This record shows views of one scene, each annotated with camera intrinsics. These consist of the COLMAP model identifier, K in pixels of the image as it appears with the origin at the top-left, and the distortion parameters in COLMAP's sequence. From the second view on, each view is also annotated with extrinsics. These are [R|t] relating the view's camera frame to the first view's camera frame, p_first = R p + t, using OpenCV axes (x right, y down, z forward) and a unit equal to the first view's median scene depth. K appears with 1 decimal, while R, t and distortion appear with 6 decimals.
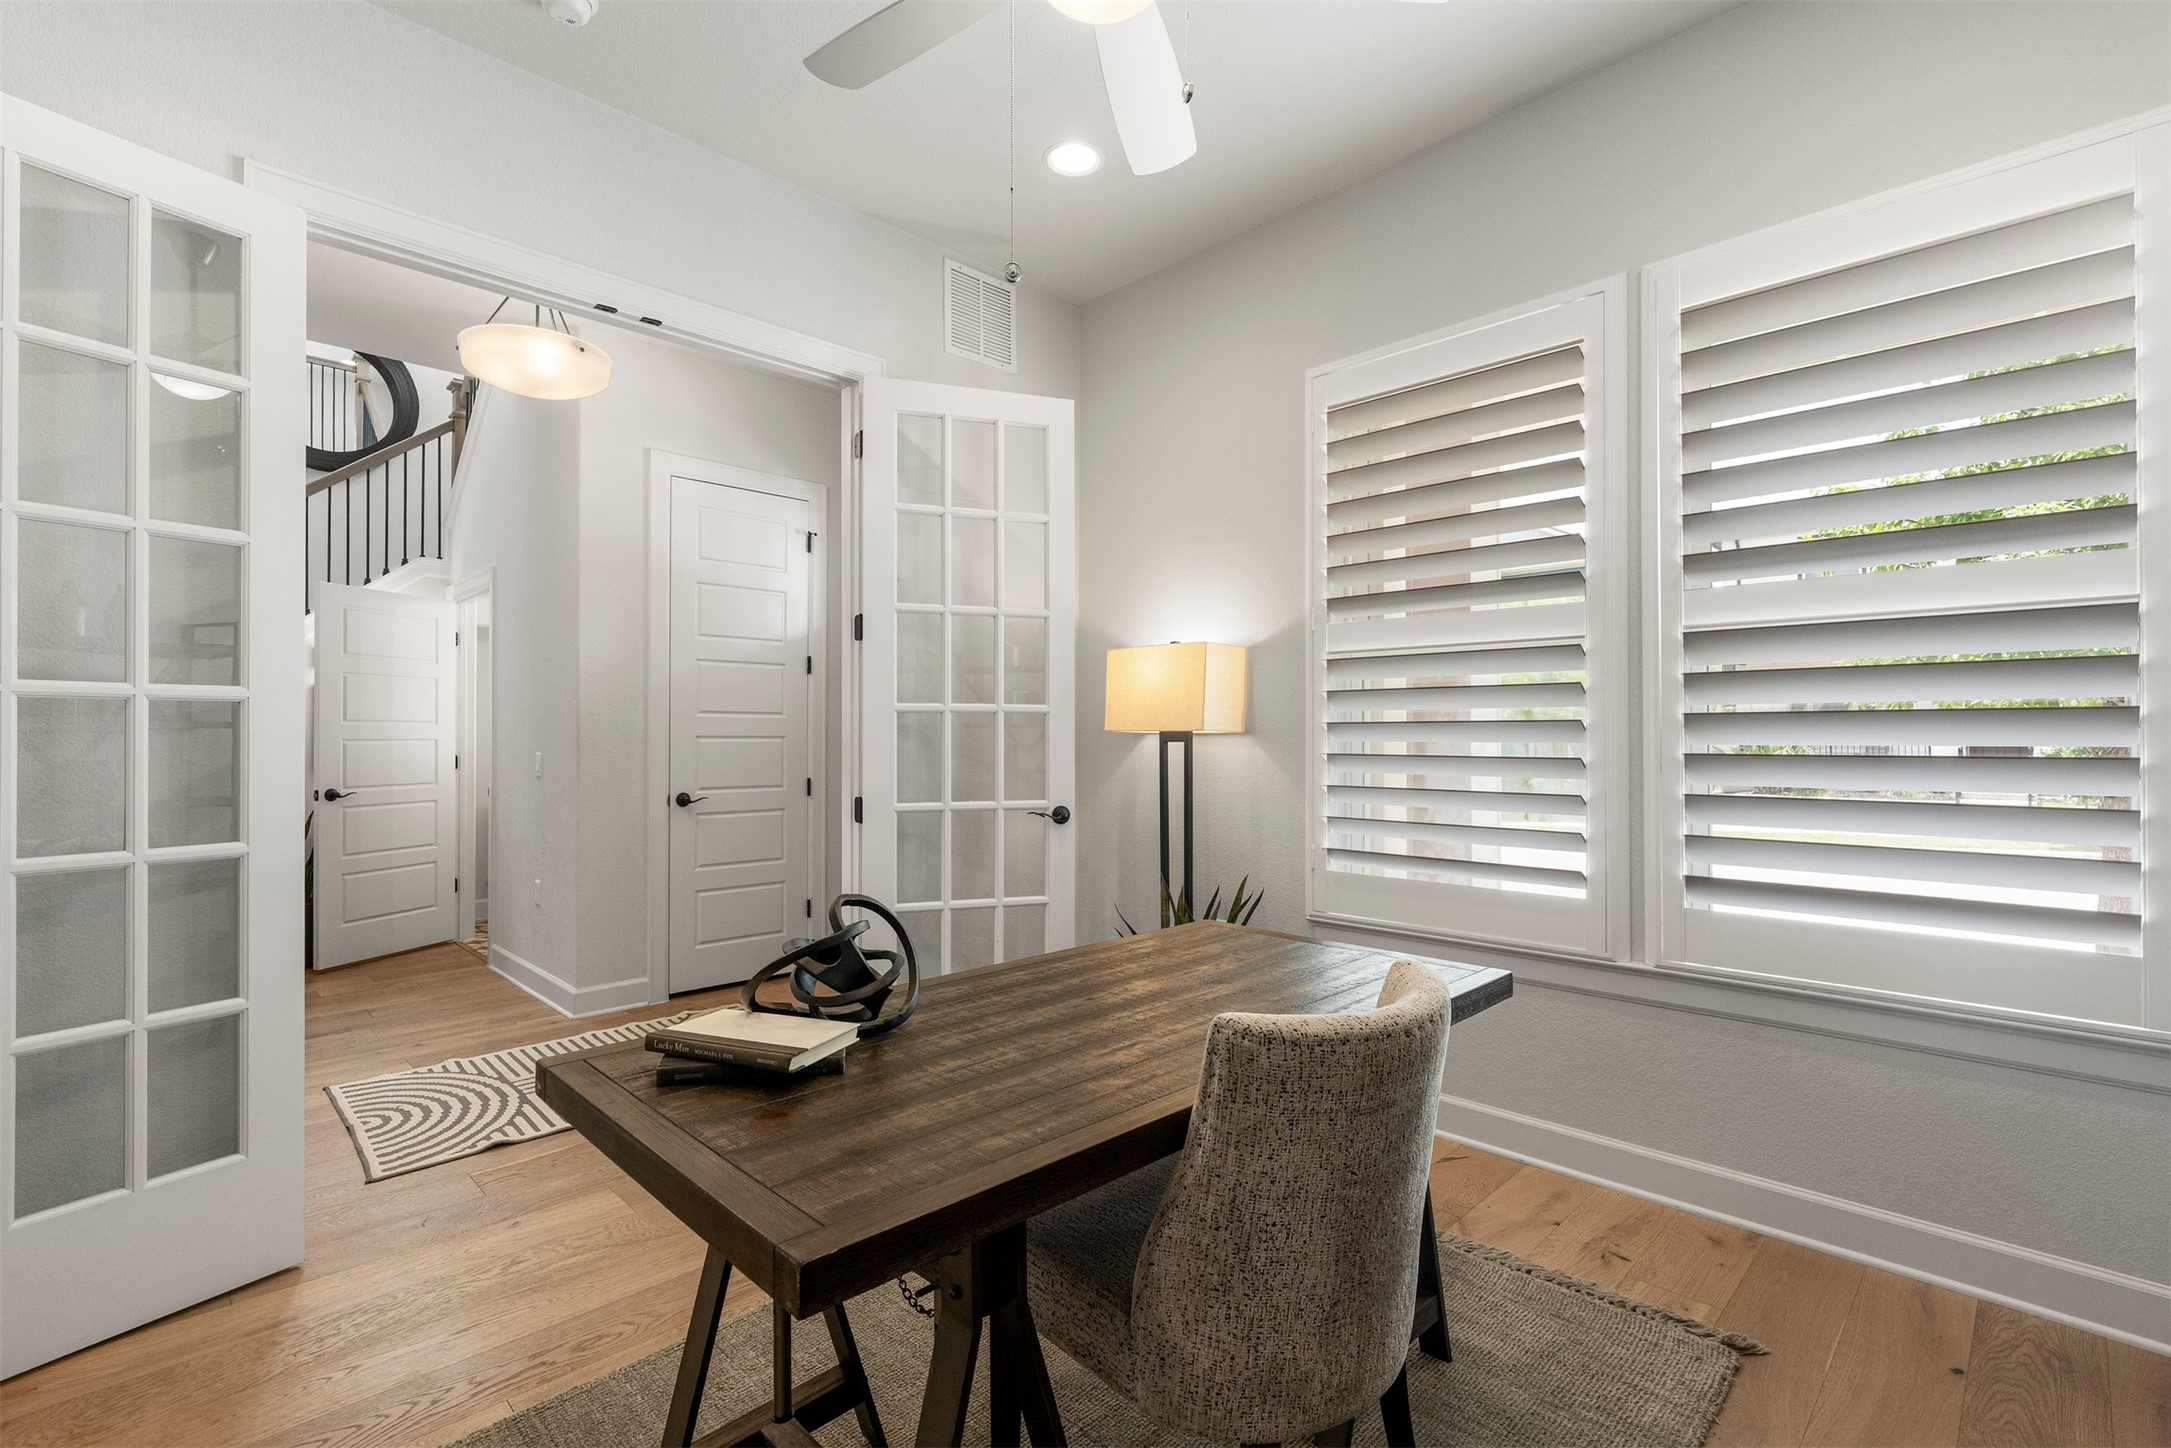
lens RADIAL K [[979.7, 0, 1085.5], [0, 979.7, 724.0], [0, 0, 1]] dist [0.000621, -0.000215]
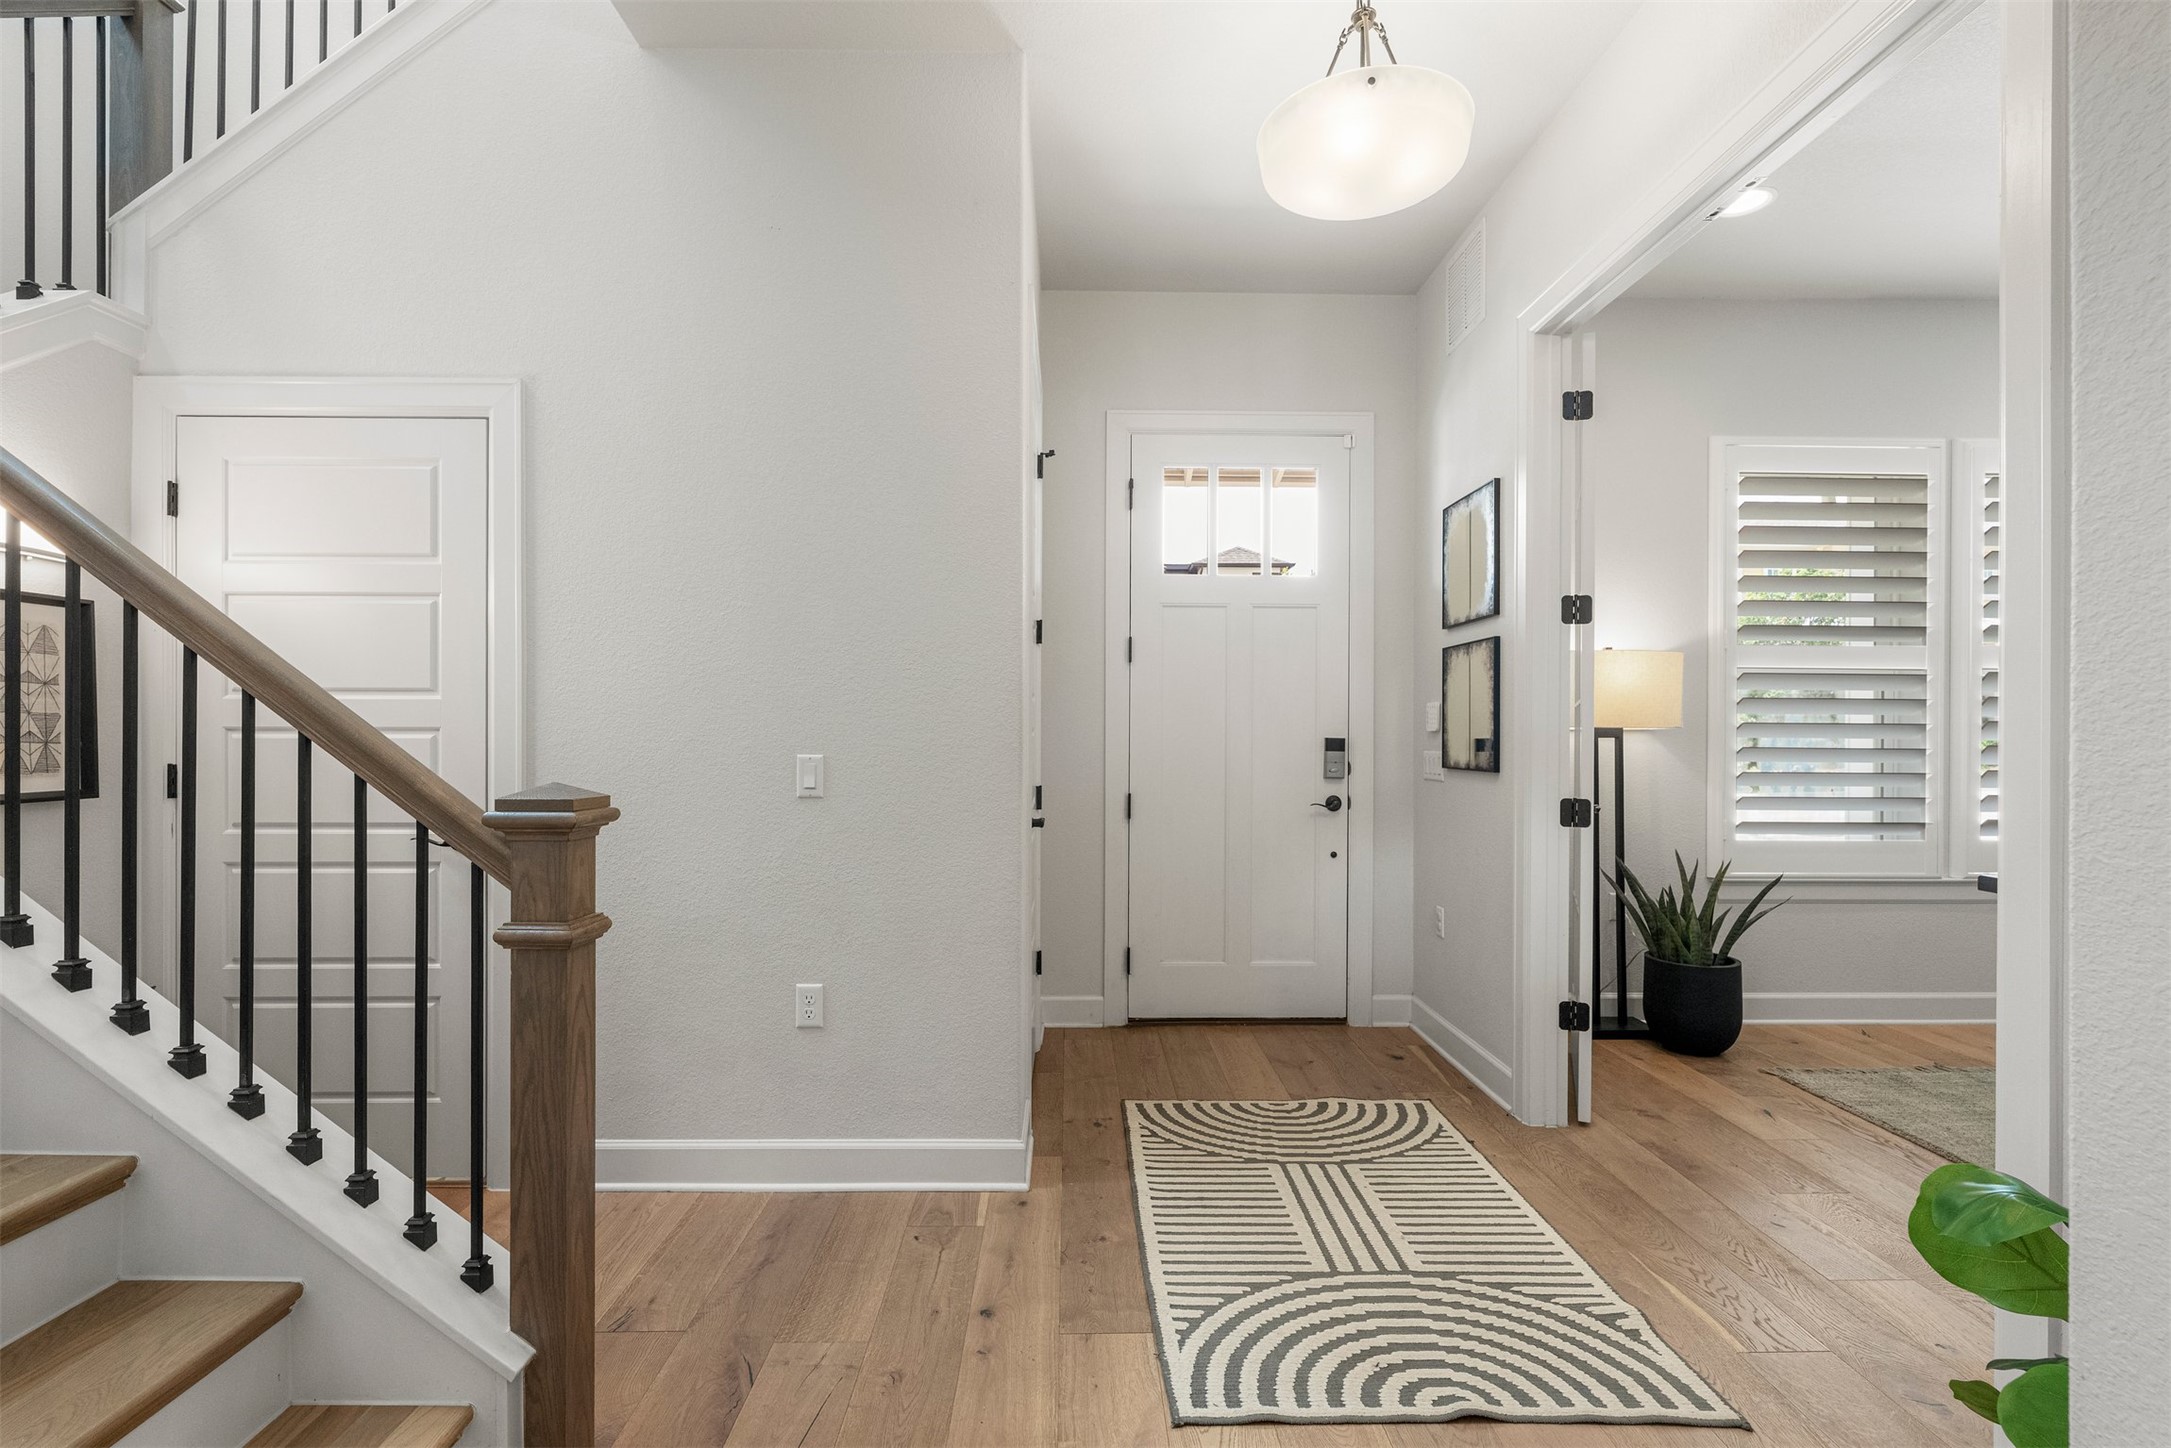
lens RADIAL K [[987.3, 0, 1087.6], [0, 987.3, 732.5], [0, 0, 1]] dist [-0.001855, -0.000221]
pose [[0.688184, 0.011326, 0.725448, -1.233103], [-0.015743, 0.999876, -0.000675, 0.023896], [-0.725366, -0.010956, 0.688277, 0.726632]]
